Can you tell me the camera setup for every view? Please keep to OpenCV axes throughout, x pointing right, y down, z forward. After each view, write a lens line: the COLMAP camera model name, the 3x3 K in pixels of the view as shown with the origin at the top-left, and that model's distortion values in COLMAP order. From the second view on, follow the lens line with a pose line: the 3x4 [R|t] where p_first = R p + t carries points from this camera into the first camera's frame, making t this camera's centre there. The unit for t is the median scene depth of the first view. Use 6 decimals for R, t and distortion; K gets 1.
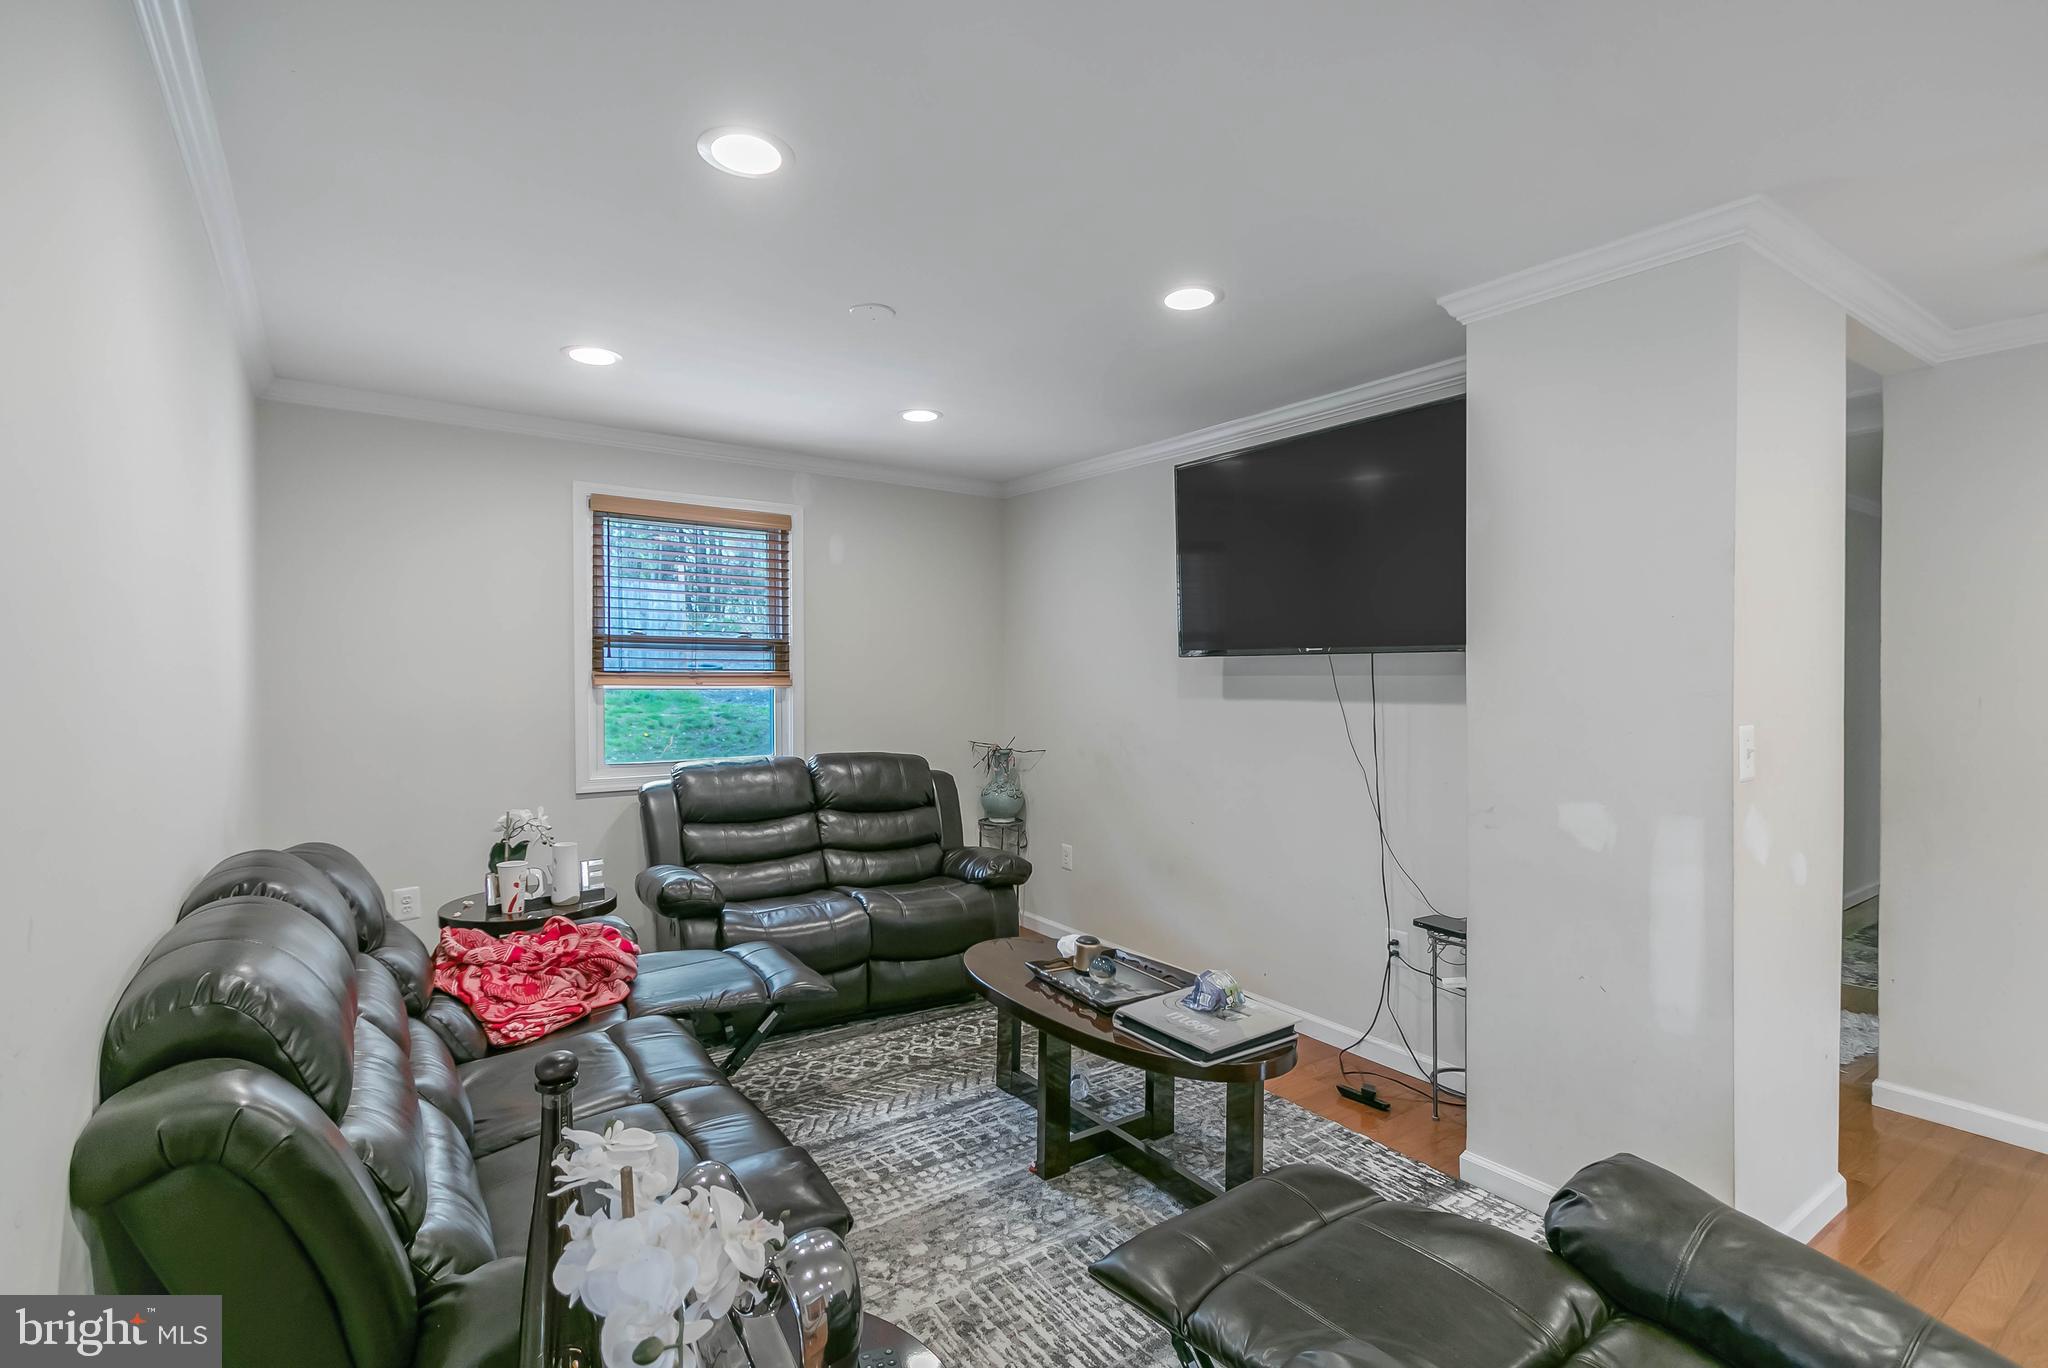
lens RADIAL K [[955.0, 0, 1016.9], [0, 955.0, 675.5], [0, 0, 1]] dist [0.003366, -0.001919]
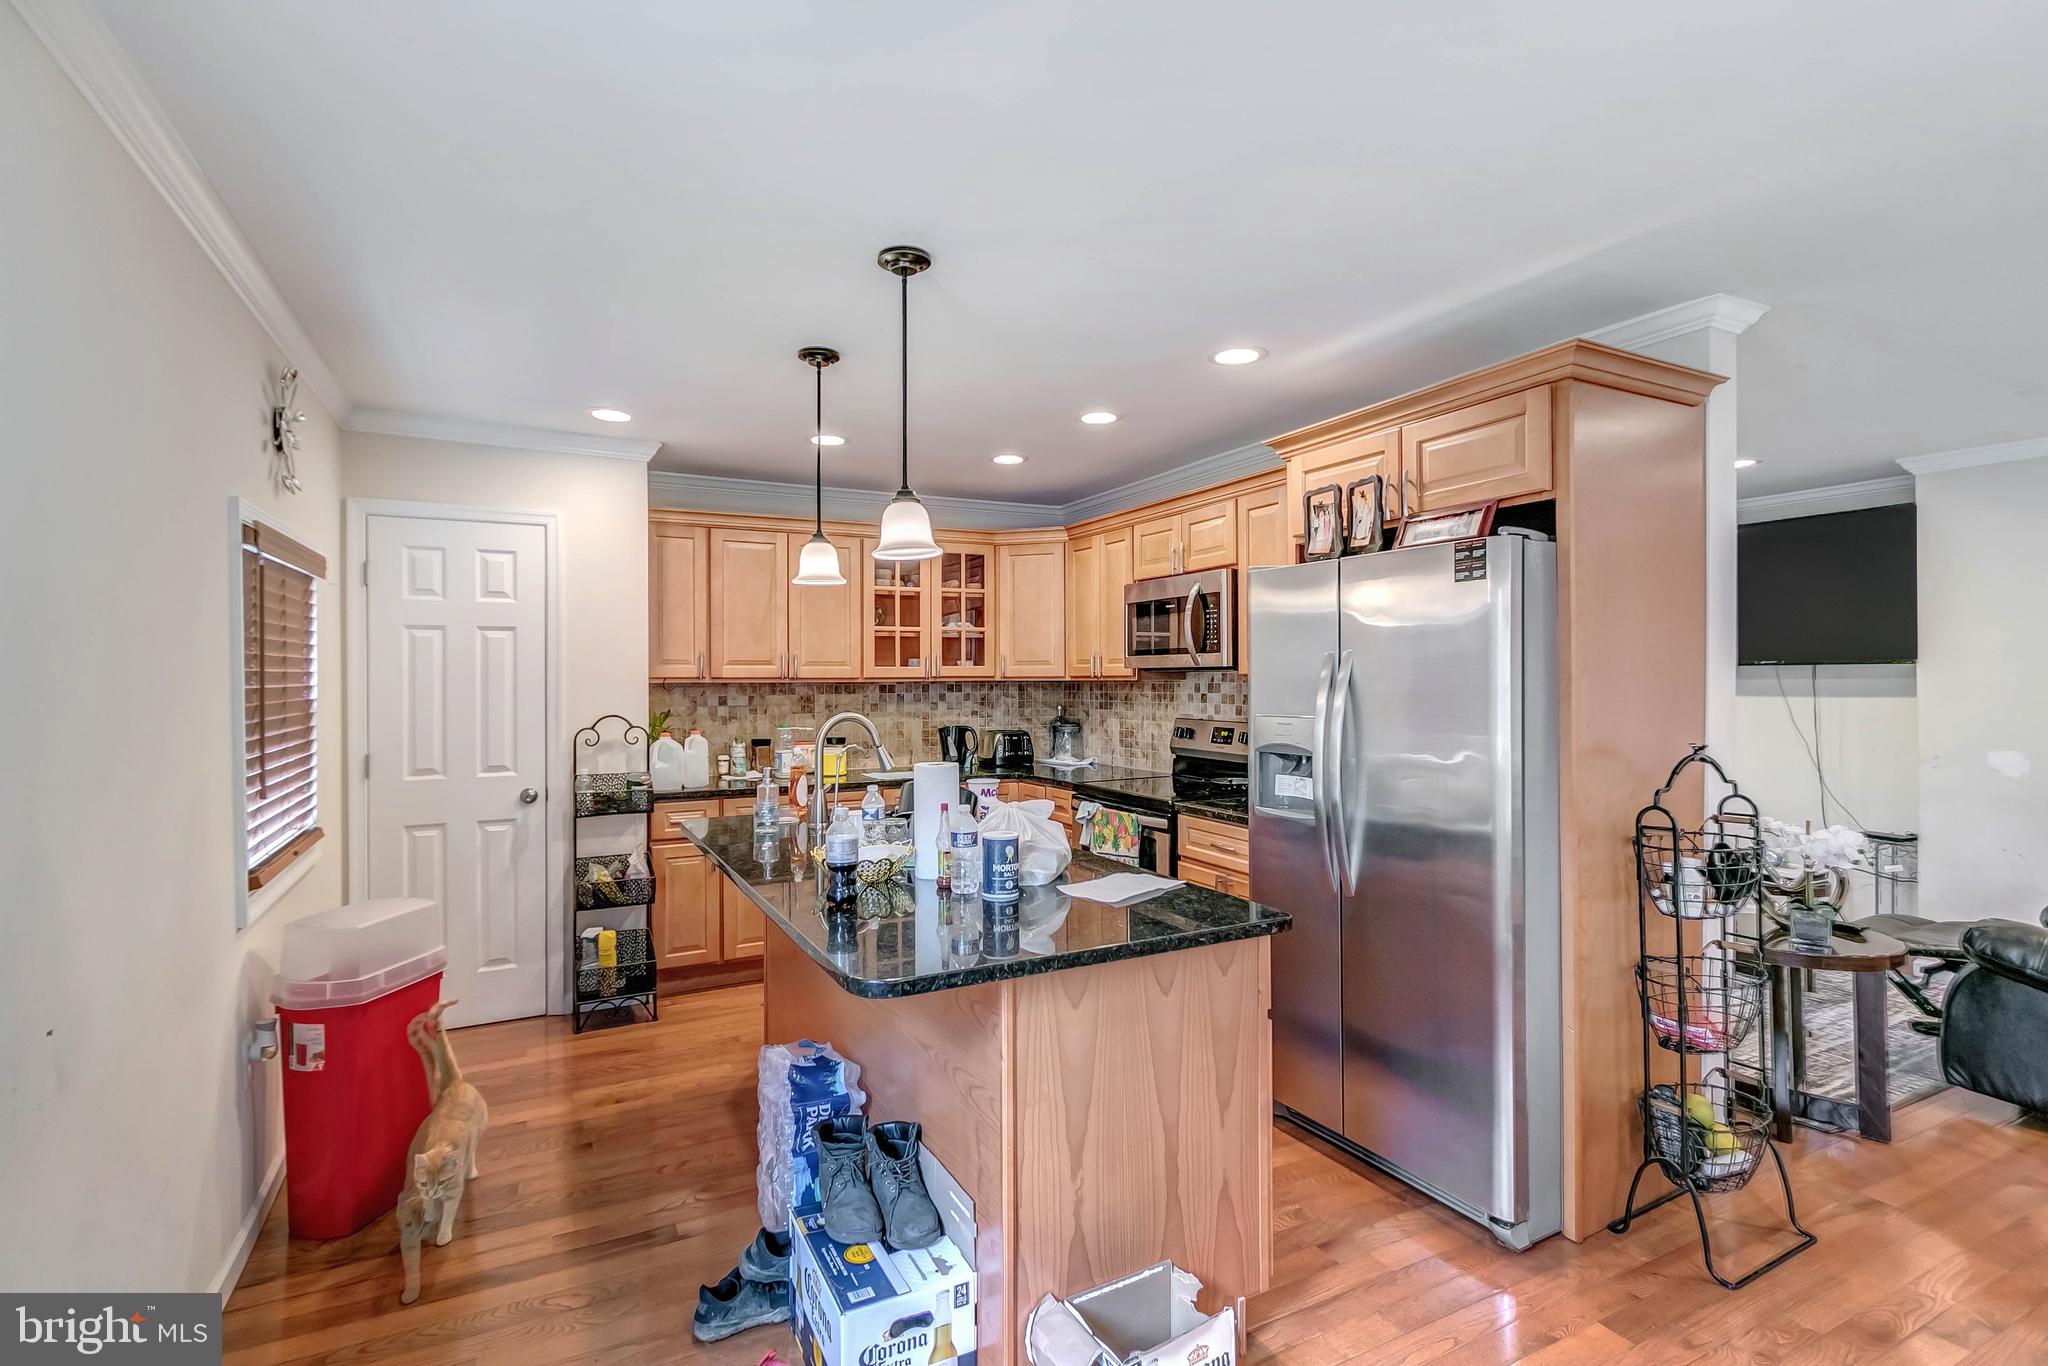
lens RADIAL K [[955.0, 0, 1016.9], [0, 955.0, 674.5], [0, 0, 1]] dist [0.003366, -0.001919]
pose [[0.990212, -0.006232, -0.139434, -0.771242], [0.005278, 0.999960, -0.007212, -0.003161], [0.139473, 0.006405, 0.990205, -0.761396]]
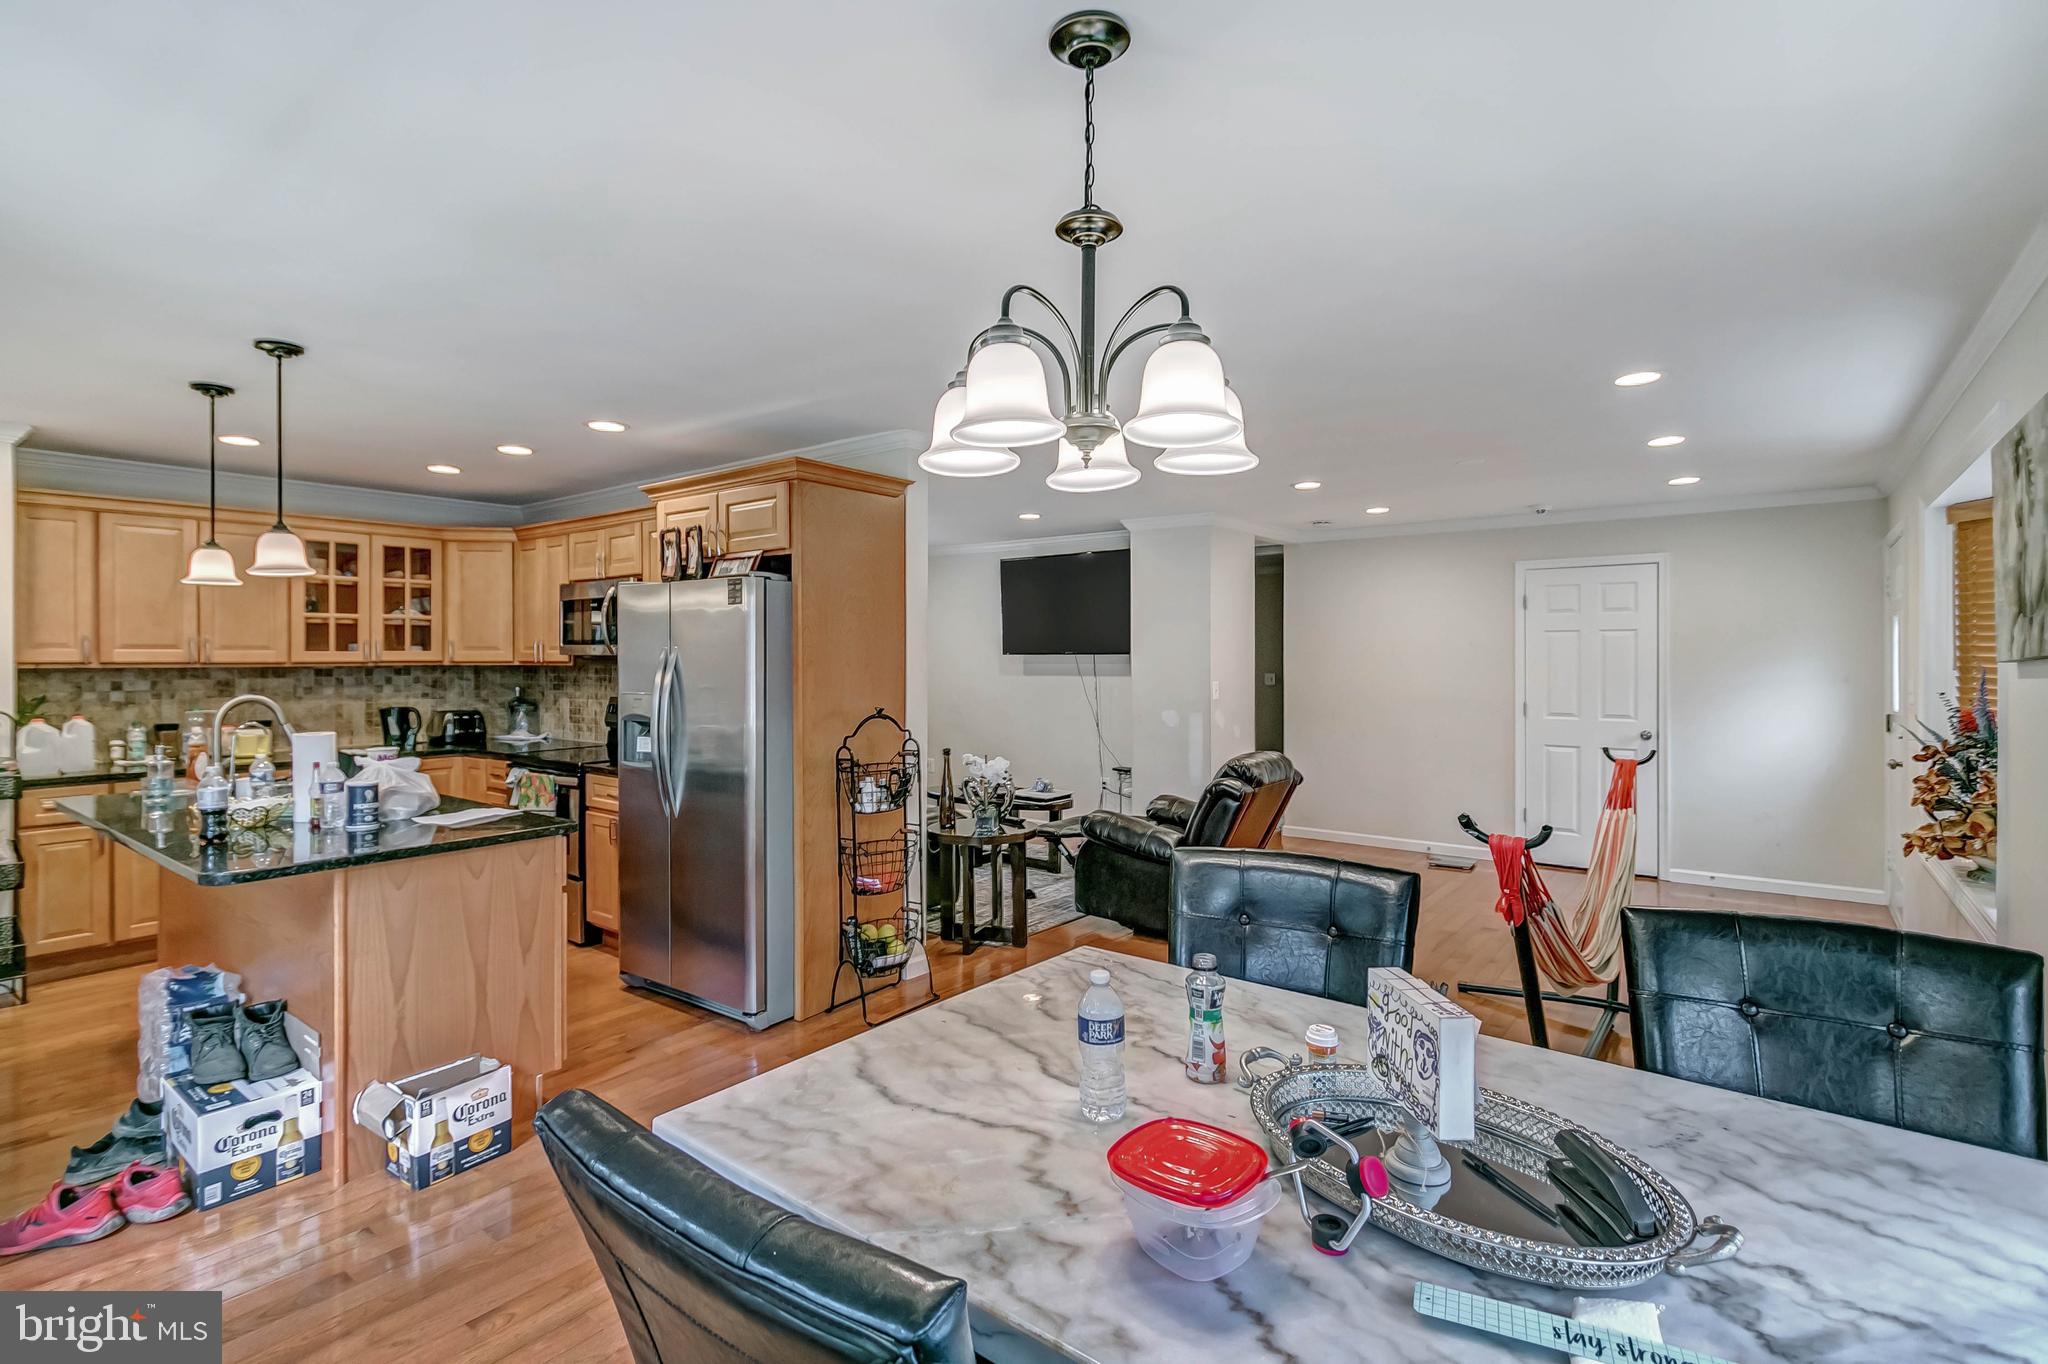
lens RADIAL K [[957.8, 0, 1016.4], [0, 957.8, 660.3], [0, 0, 1]] dist [0.001278, -0.002046]
pose [[0.955219, -0.002525, 0.295889, -0.519105], [0.002342, 0.999997, 0.000971, -0.013581], [-0.295890, -0.000235, 0.955222, -1.214898]]
